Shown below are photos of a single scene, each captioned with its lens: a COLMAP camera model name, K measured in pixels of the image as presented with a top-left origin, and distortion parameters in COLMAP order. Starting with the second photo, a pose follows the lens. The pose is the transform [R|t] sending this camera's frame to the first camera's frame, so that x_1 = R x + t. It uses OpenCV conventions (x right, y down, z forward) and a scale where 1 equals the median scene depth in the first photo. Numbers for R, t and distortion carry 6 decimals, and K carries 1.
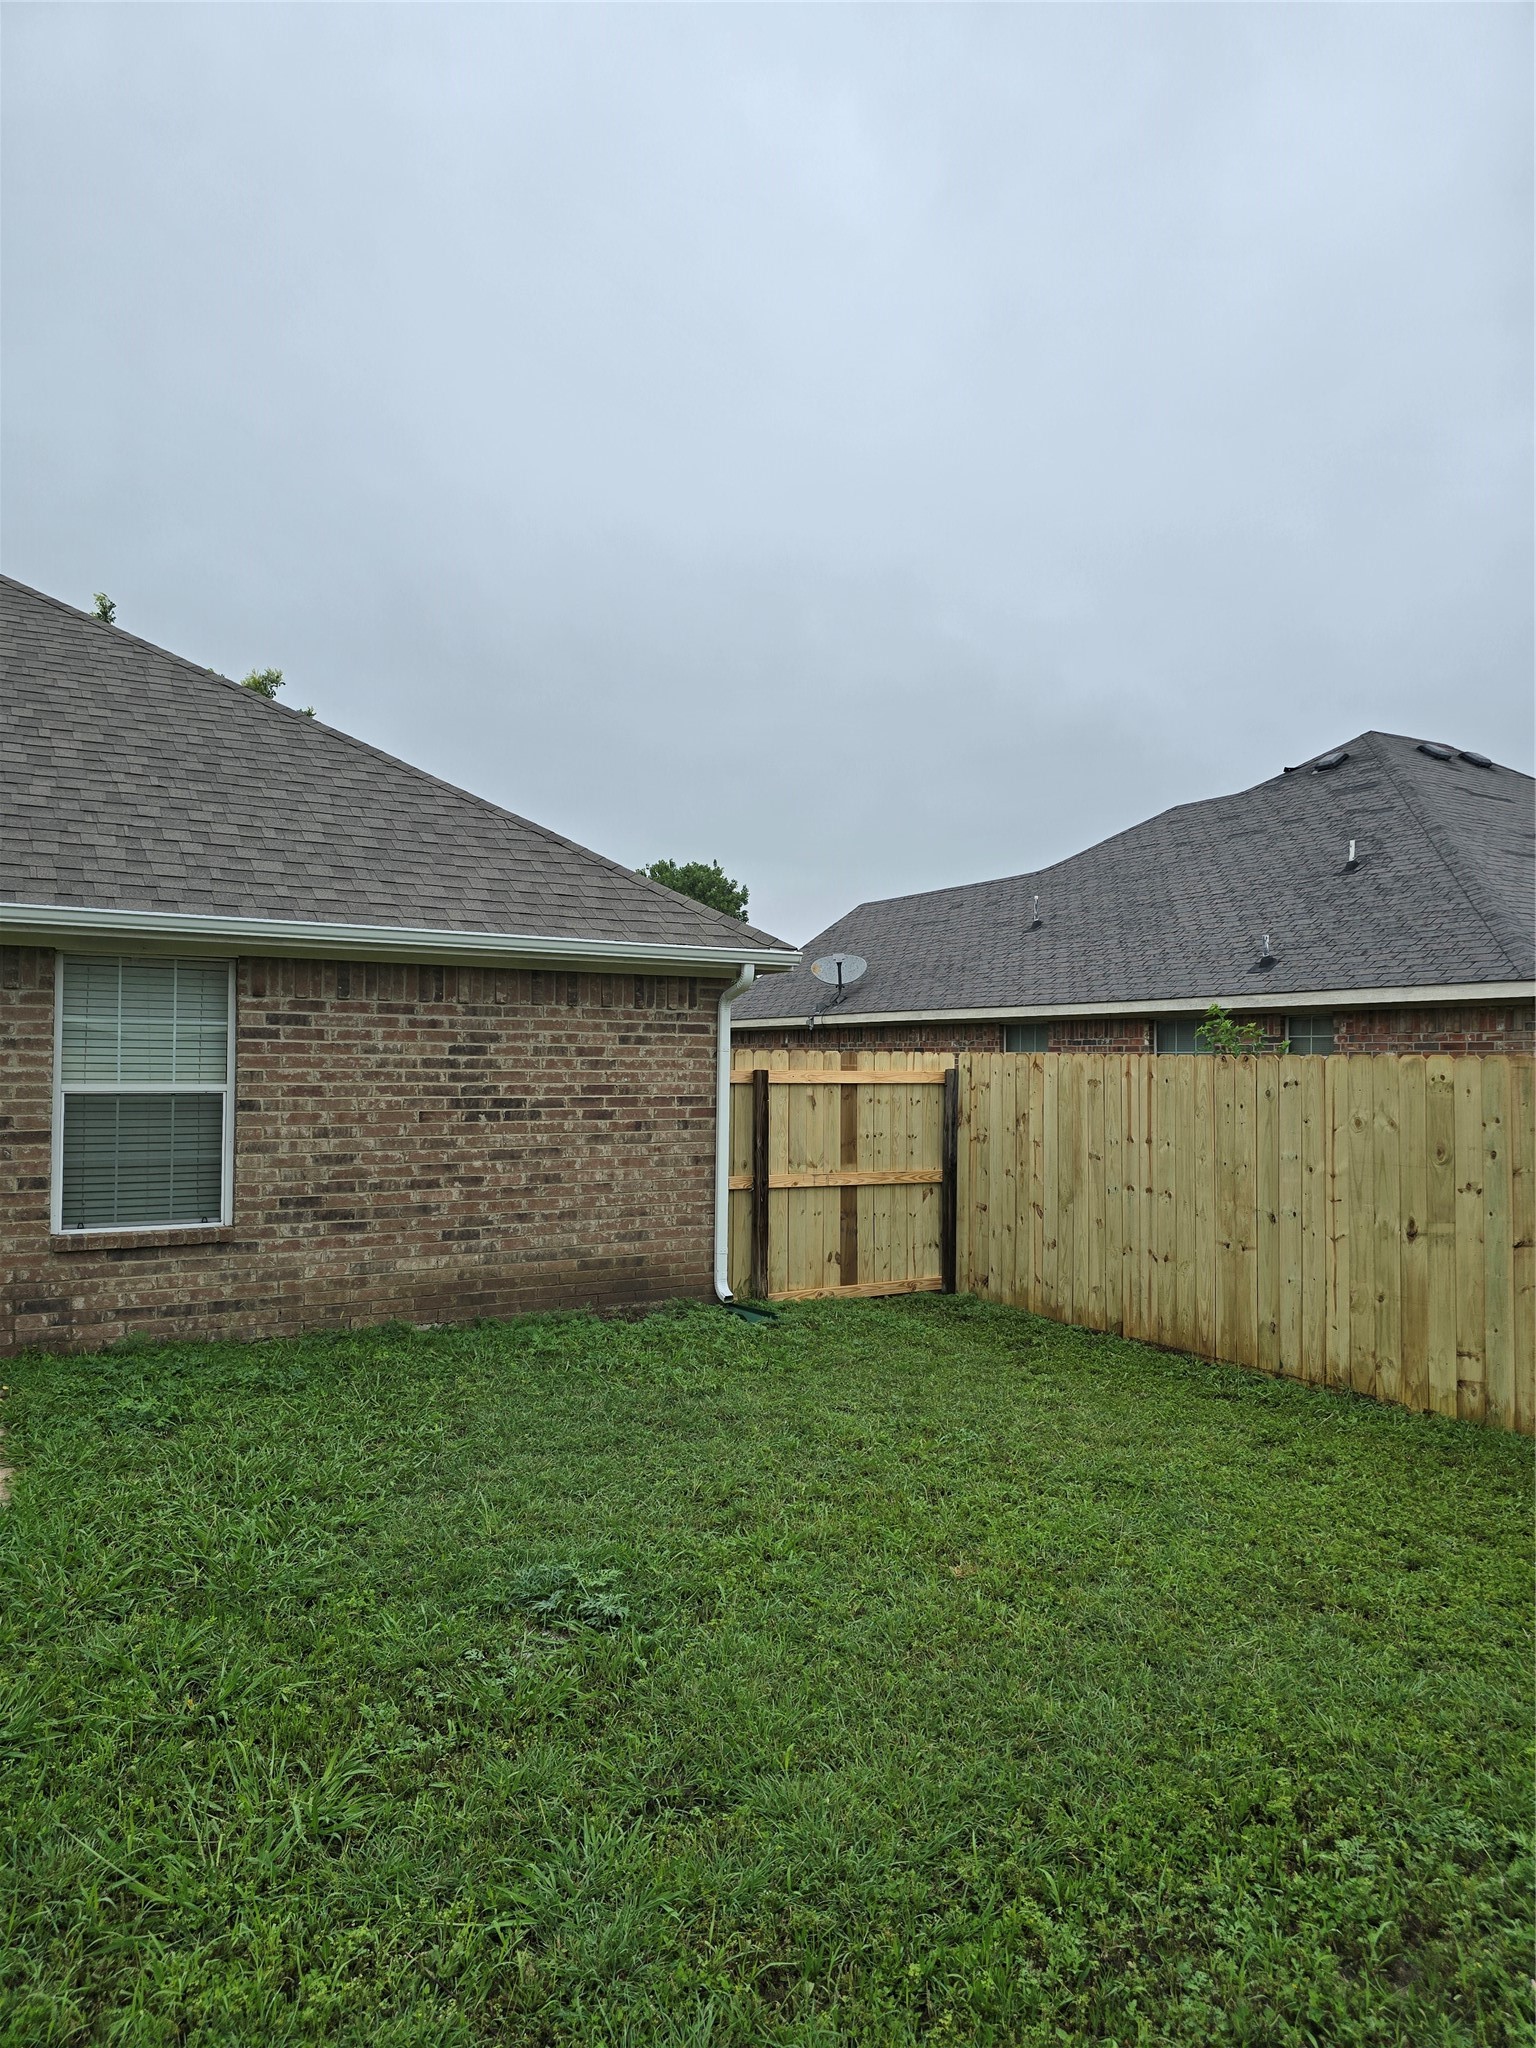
lens RADIAL K [[1376.2, 0, 769.1], [0, 1376.2, 1018.0], [0, 0, 1]] dist [0.065217, -0.050696]
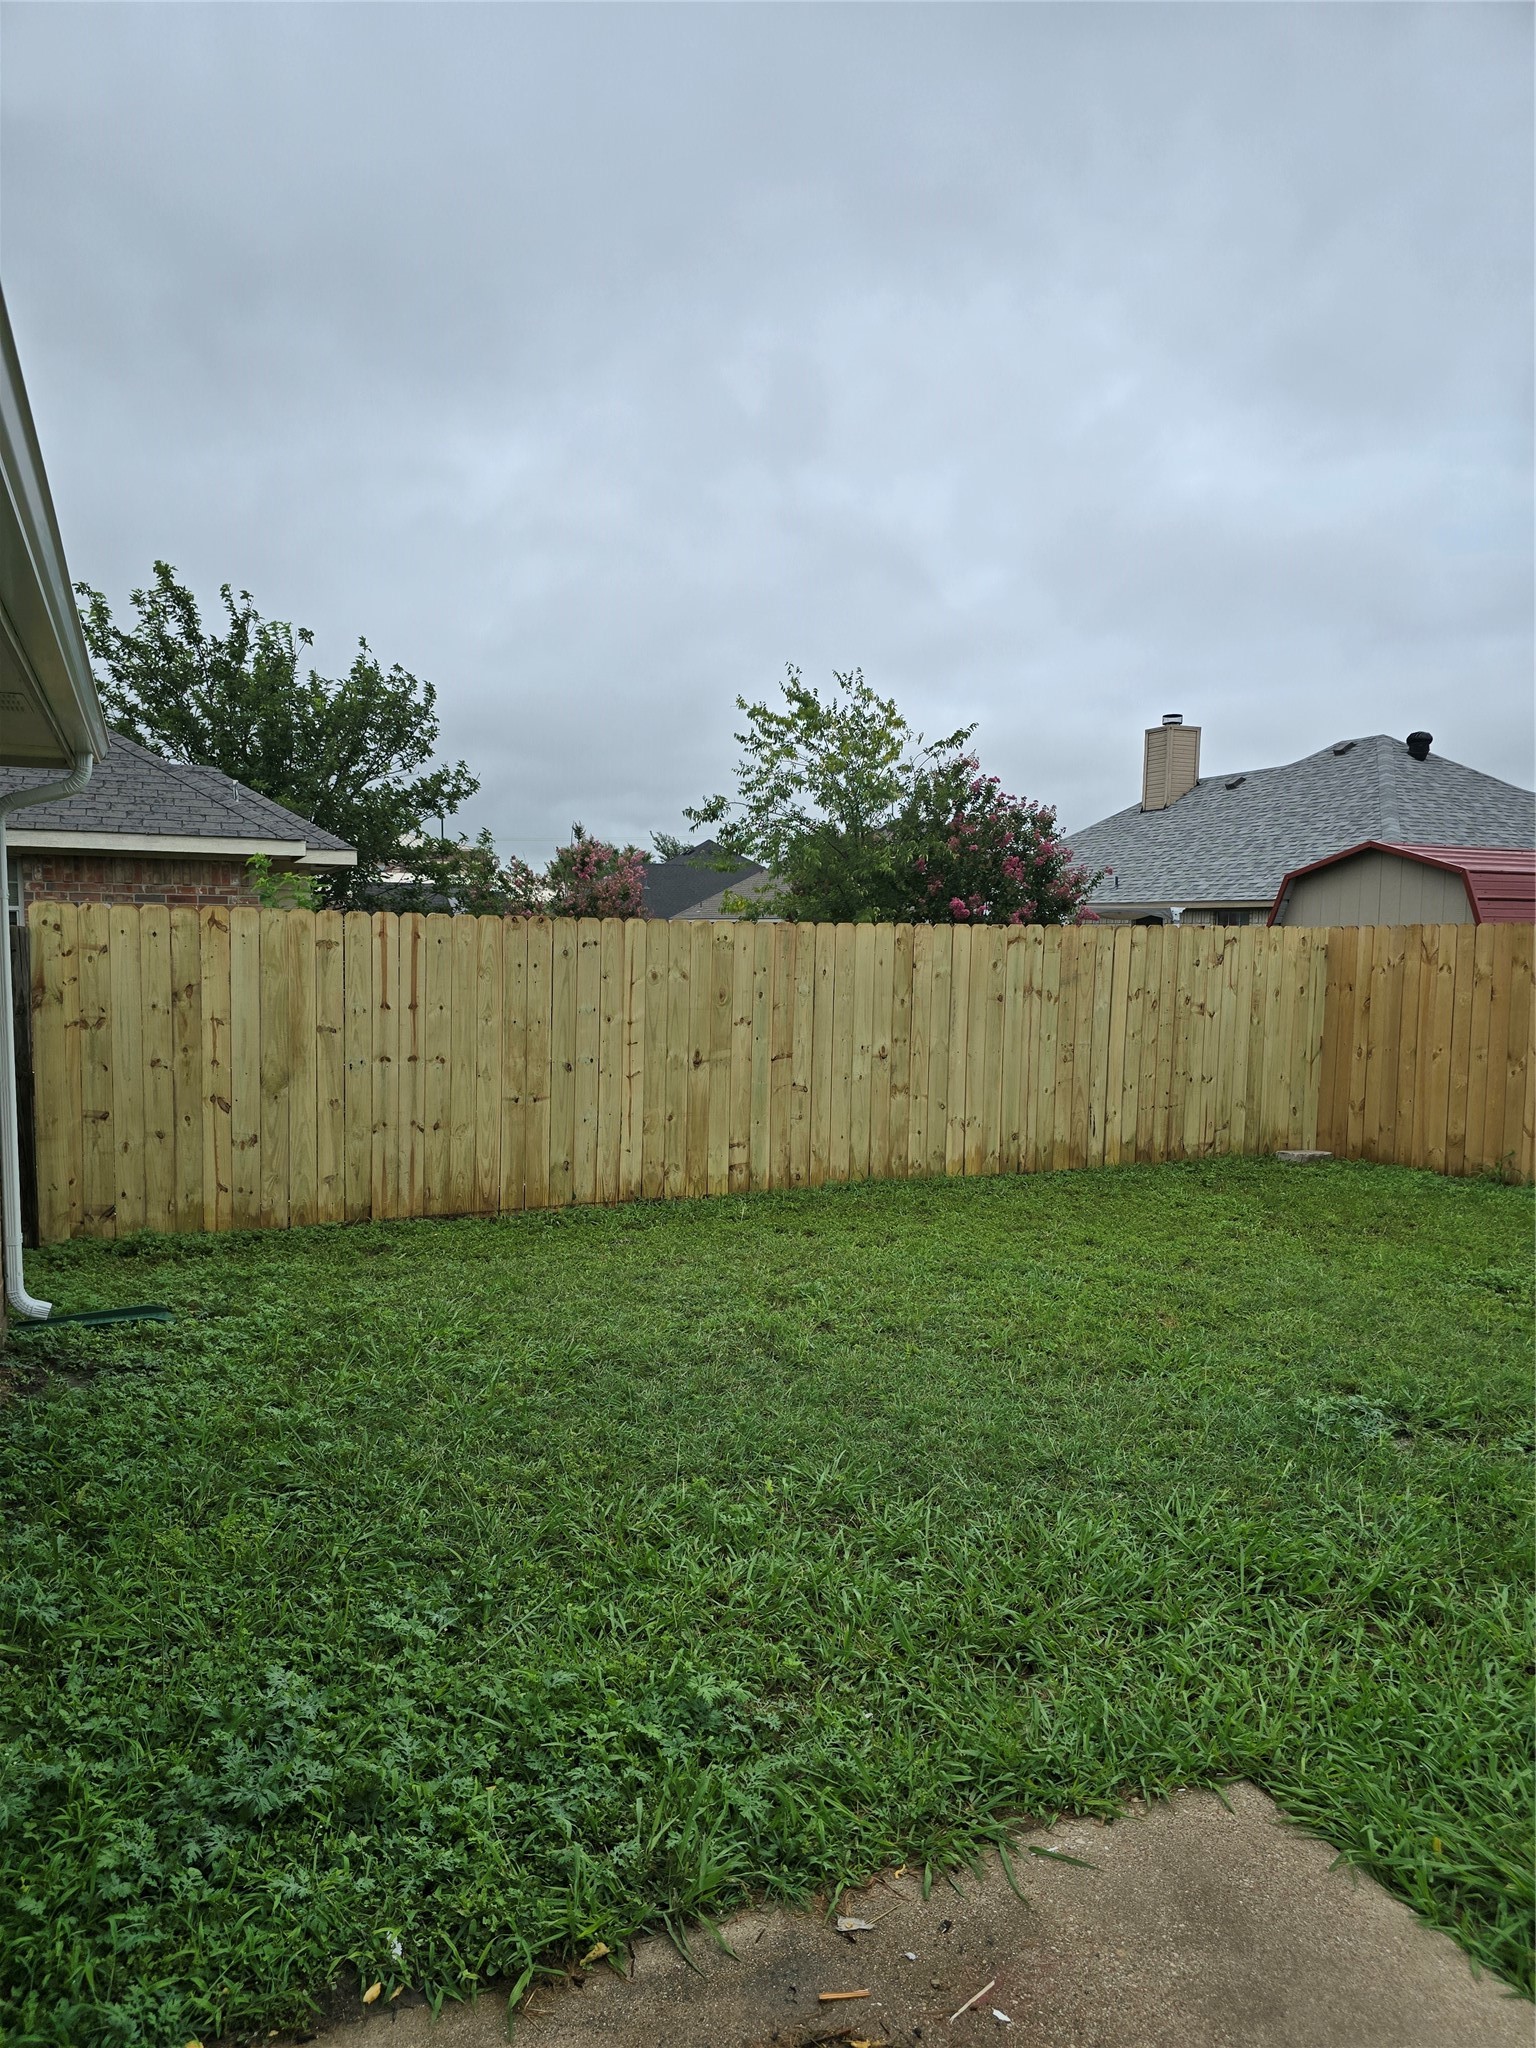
lens RADIAL K [[1376.2, 0, 775.6], [0, 1376.2, 1007.4], [0, 0, 1]] dist [0.065217, -0.050696]
pose [[0.091365, -0.061216, 0.993934, -0.667839], [-0.048192, 0.996667, 0.065814, 0.017196], [-0.994651, -0.053912, 0.088111, 0.711598]]
